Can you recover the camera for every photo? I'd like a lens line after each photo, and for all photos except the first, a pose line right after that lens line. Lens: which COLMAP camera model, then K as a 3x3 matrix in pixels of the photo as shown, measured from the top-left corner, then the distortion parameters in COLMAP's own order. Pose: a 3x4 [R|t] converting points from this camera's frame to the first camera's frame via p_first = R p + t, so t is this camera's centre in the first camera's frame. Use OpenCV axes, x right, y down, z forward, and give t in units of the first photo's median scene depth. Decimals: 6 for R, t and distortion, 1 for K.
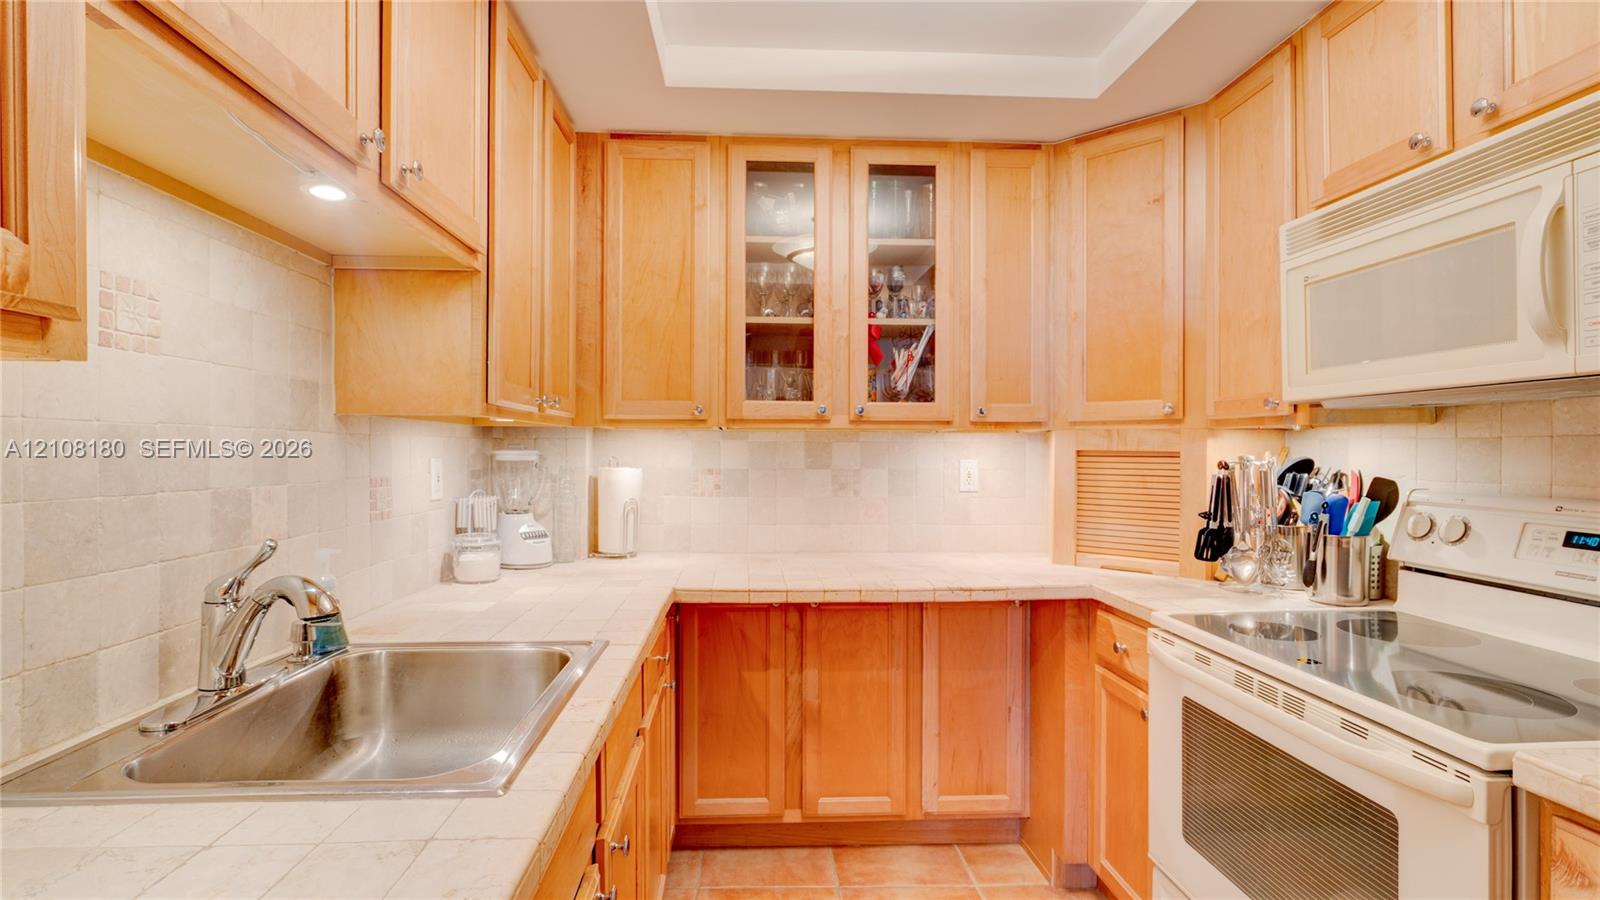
lens RADIAL K [[755.4, 0, 777.8], [0, 755.4, 444.2], [0, 0, 1]] dist [-0.004732, -0.000063]
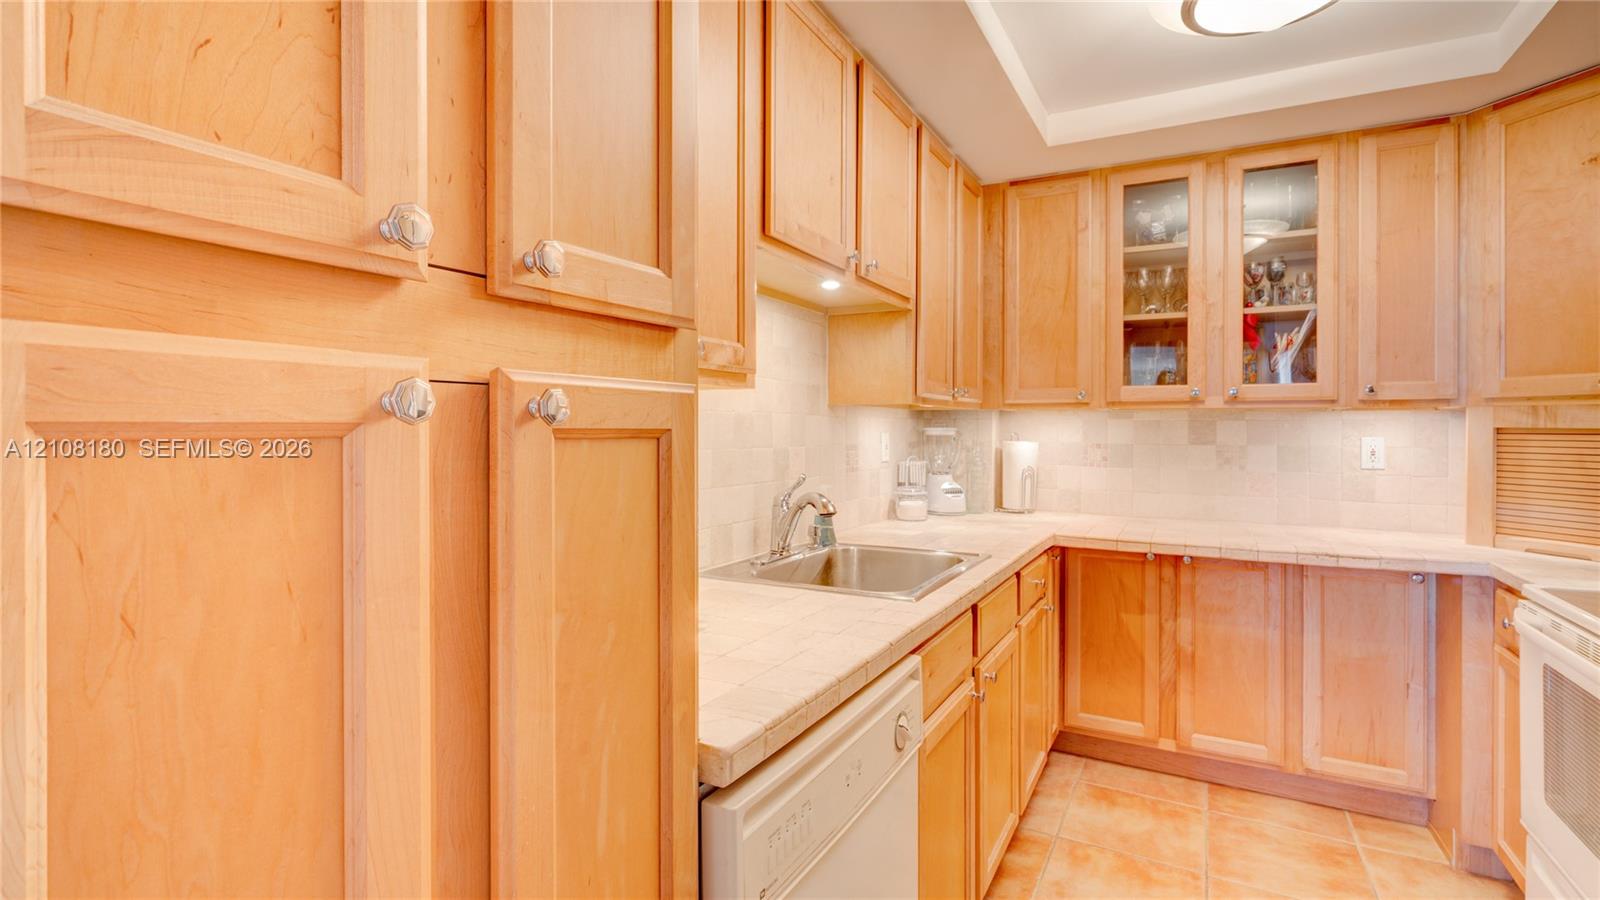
lens RADIAL K [[731.9, 0, 795.4], [0, 731.9, 453.7], [0, 0, 1]] dist [0.000382, 0.000886]
pose [[0.853575, 0.018931, -0.520626, 0.120158], [0.002198, 0.999200, 0.039937, 0.001905], [0.520966, -0.035233, 0.852850, -0.262681]]
